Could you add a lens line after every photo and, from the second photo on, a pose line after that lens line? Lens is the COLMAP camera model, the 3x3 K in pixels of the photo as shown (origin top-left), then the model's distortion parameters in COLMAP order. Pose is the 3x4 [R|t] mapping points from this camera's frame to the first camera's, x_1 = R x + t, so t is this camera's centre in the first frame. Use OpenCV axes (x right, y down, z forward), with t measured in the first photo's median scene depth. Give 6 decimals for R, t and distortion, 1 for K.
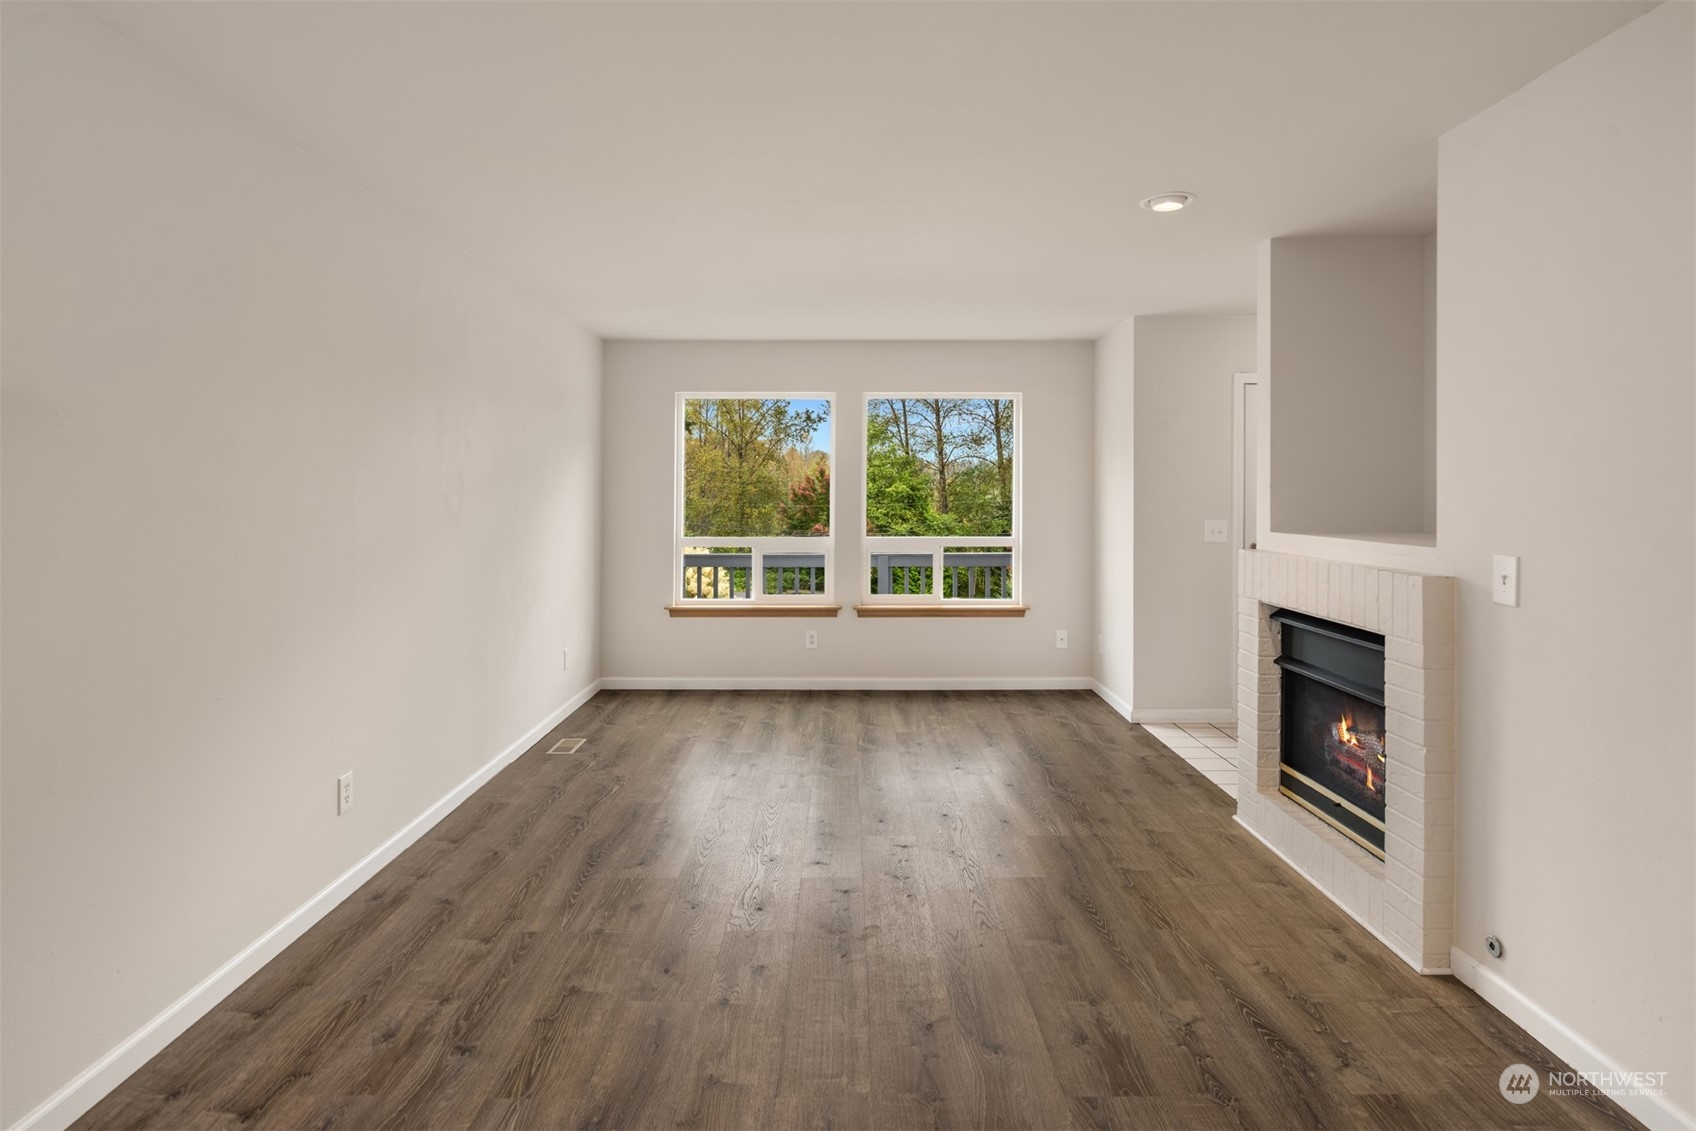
lens RADIAL K [[939.3, 0, 851.7], [0, 939.3, 500.3], [0, 0, 1]] dist [-0.002701, -0.001044]
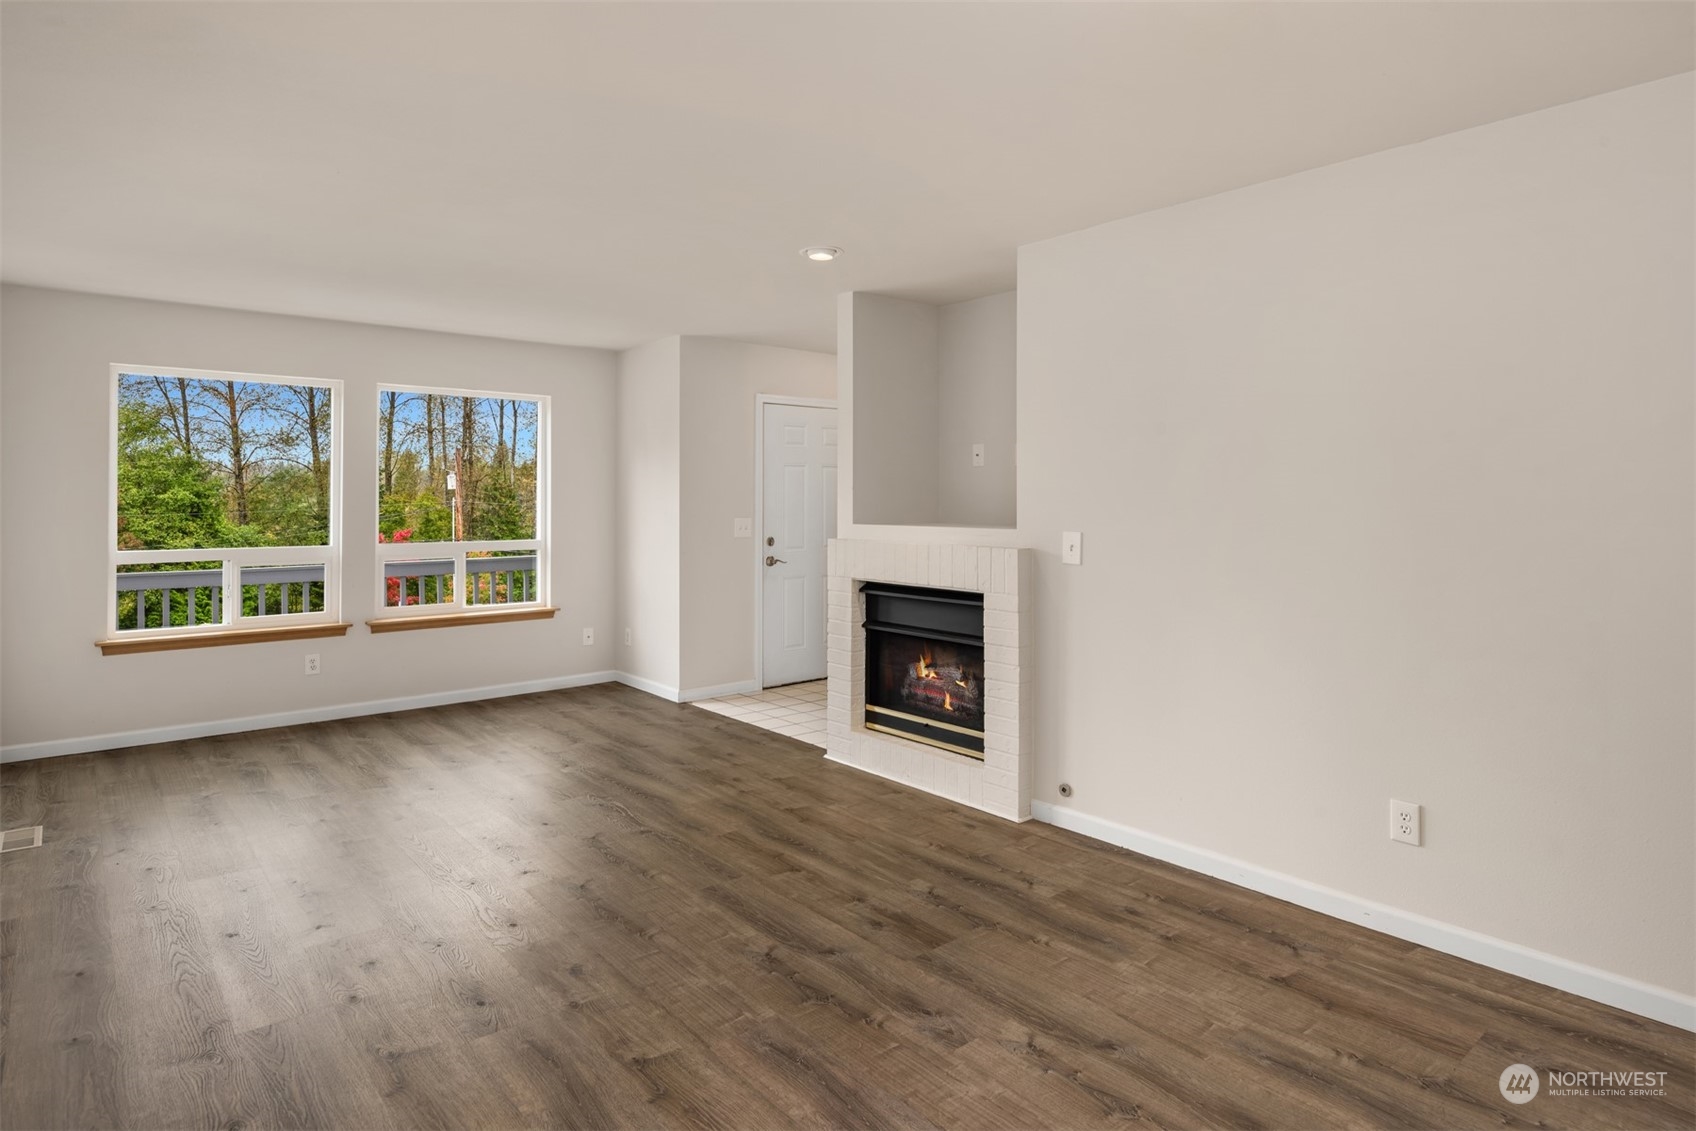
lens RADIAL K [[928.4, 0, 850.3], [0, 928.4, 512.4], [0, 0, 1]] dist [0.002442, -0.000708]
pose [[0.767181, -0.009158, 0.641365, -0.210193], [0.006166, 0.999957, 0.006903, 0.005509], [-0.641401, -0.001341, 0.767205, 0.026874]]
